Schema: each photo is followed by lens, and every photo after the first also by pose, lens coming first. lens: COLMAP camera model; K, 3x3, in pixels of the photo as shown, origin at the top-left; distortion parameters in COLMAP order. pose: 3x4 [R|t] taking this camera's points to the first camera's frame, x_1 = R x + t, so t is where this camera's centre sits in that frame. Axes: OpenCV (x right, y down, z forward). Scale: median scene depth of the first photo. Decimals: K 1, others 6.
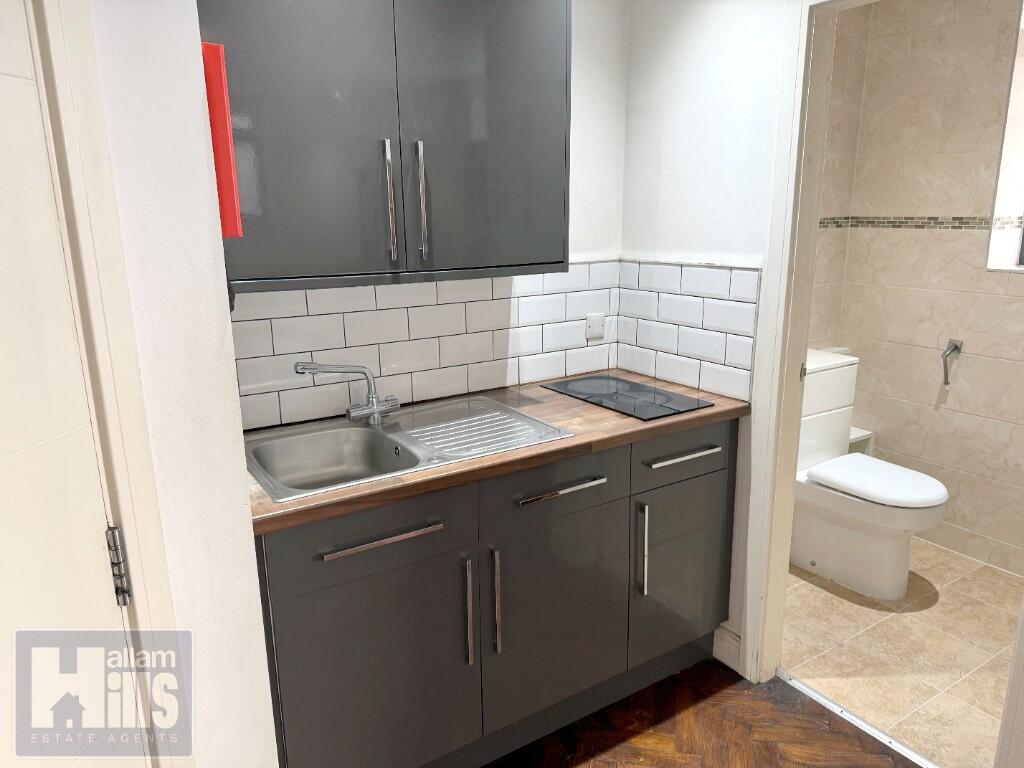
lens RADIAL K [[714.5, 0, 518.6], [0, 714.5, 377.4], [0, 0, 1]] dist [0.067469, -0.065560]
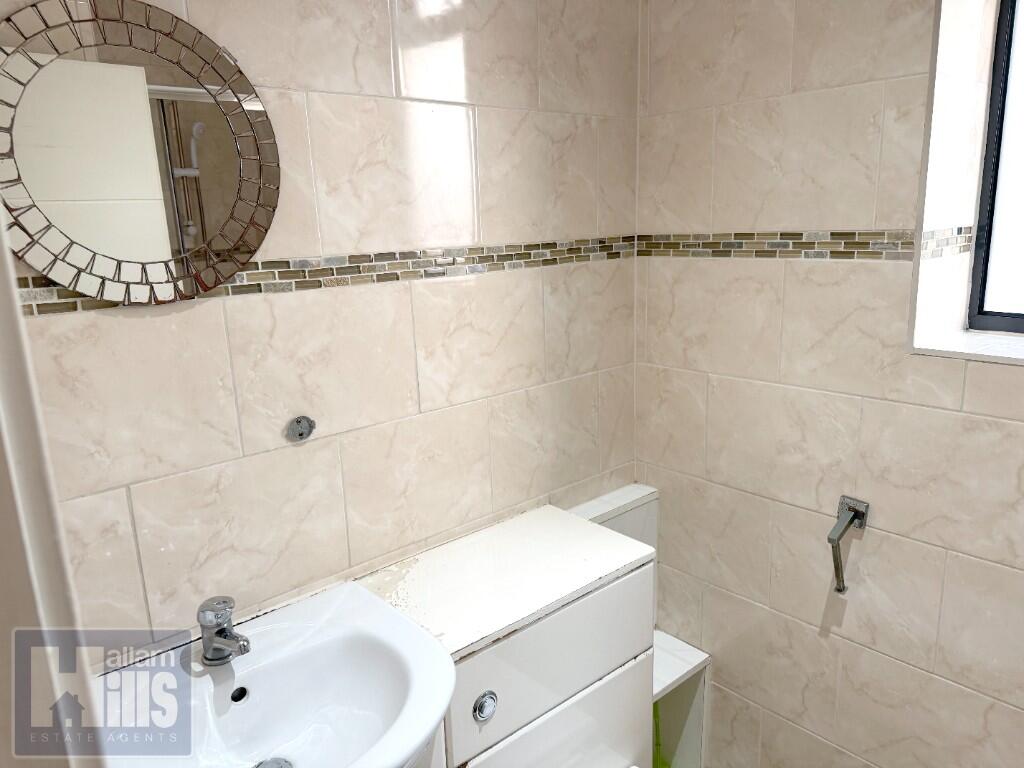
lens RADIAL K [[714.5, 0, 507.8], [0, 714.5, 384.1], [0, 0, 1]] dist [0.067469, -0.065560]
pose [[0.990036, -0.056949, 0.128781, 0.322526], [0.058055, 0.998302, -0.004848, -0.130672], [-0.128286, 0.012276, 0.991661, 0.559047]]
